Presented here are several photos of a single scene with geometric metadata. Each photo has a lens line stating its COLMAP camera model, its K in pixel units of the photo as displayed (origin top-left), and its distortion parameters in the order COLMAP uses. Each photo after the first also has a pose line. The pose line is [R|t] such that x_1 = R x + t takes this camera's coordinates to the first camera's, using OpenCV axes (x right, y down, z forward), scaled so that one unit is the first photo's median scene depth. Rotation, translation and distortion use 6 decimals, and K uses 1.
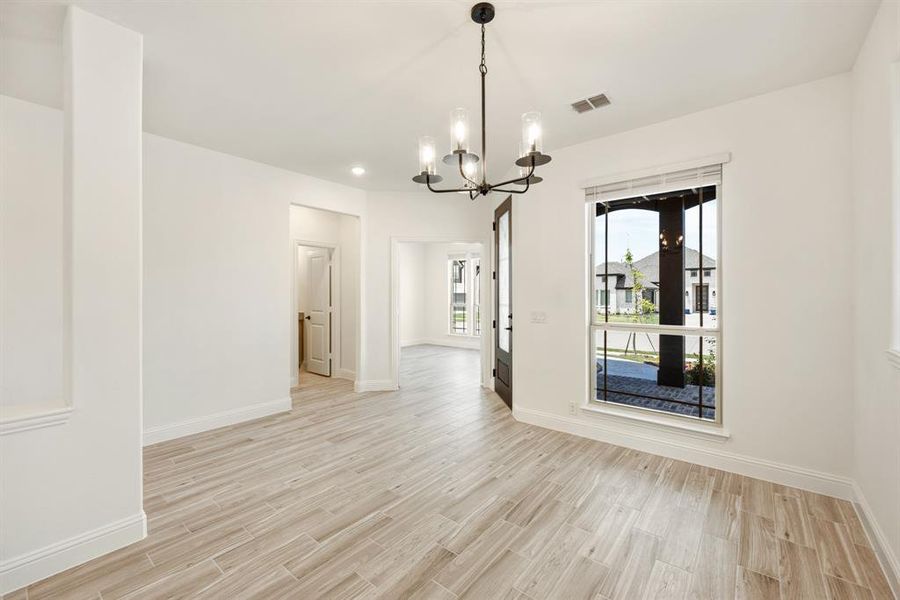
lens RADIAL K [[369.6, 0, 446.5], [0, 369.6, 295.8], [0, 0, 1]] dist [-0.001567, -0.000150]
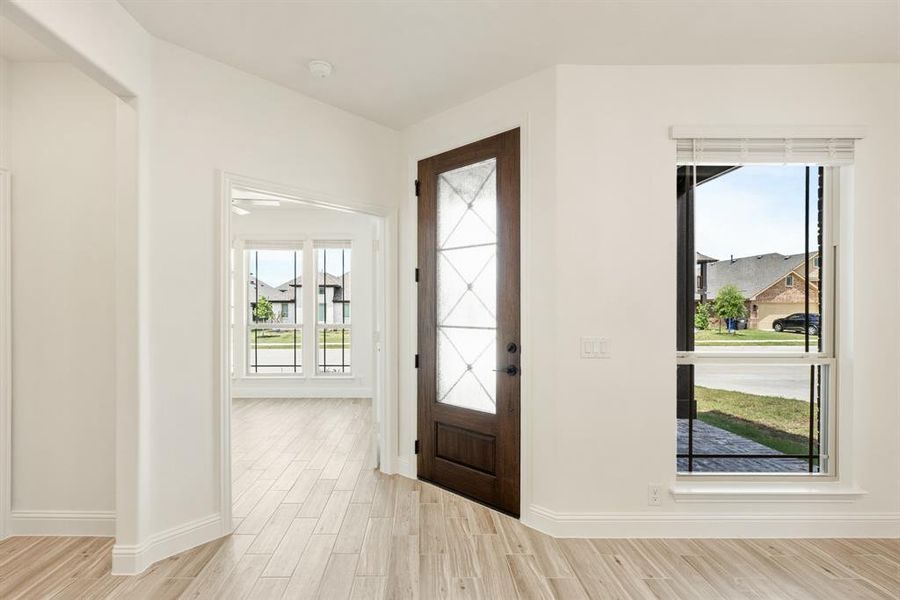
lens RADIAL K [[432.6, 0, 415.8], [0, 432.6, 310.1], [0, 0, 1]] dist [-0.001884, 0.000167]
pose [[0.772638, -0.001102, 0.634846, -0.513632], [0.000614, 0.999999, 0.000988, -0.003350], [-0.634847, -0.000374, 0.772638, 0.858177]]
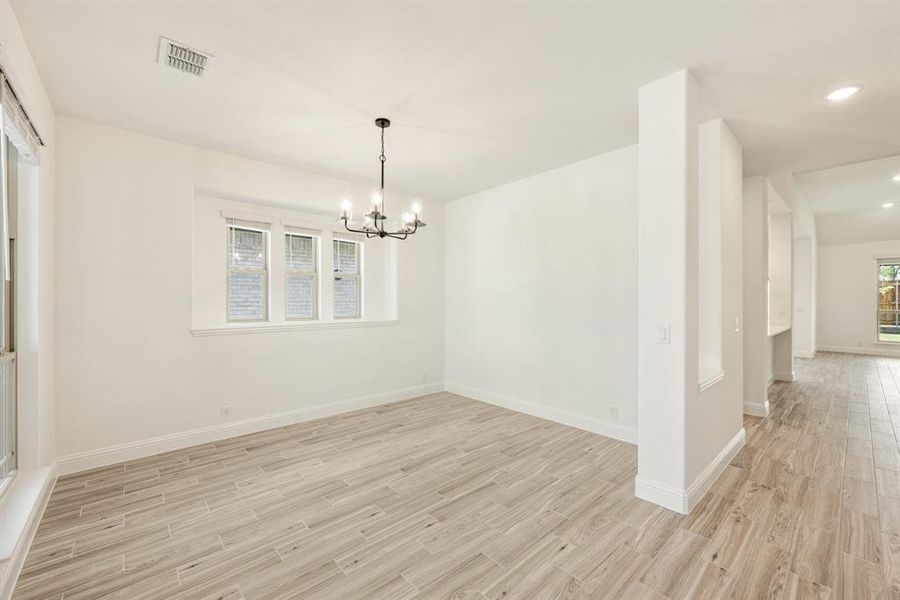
lens RADIAL K [[362.6, 0, 451.1], [0, 362.6, 302.7], [0, 0, 1]] dist [-0.000734, -0.000019]
pose [[-0.988727, 0.002170, 0.149712, -0.272281], [0.003921, 0.999927, 0.011399, -0.007355], [-0.149676, 0.011857, -0.988664, 1.609976]]
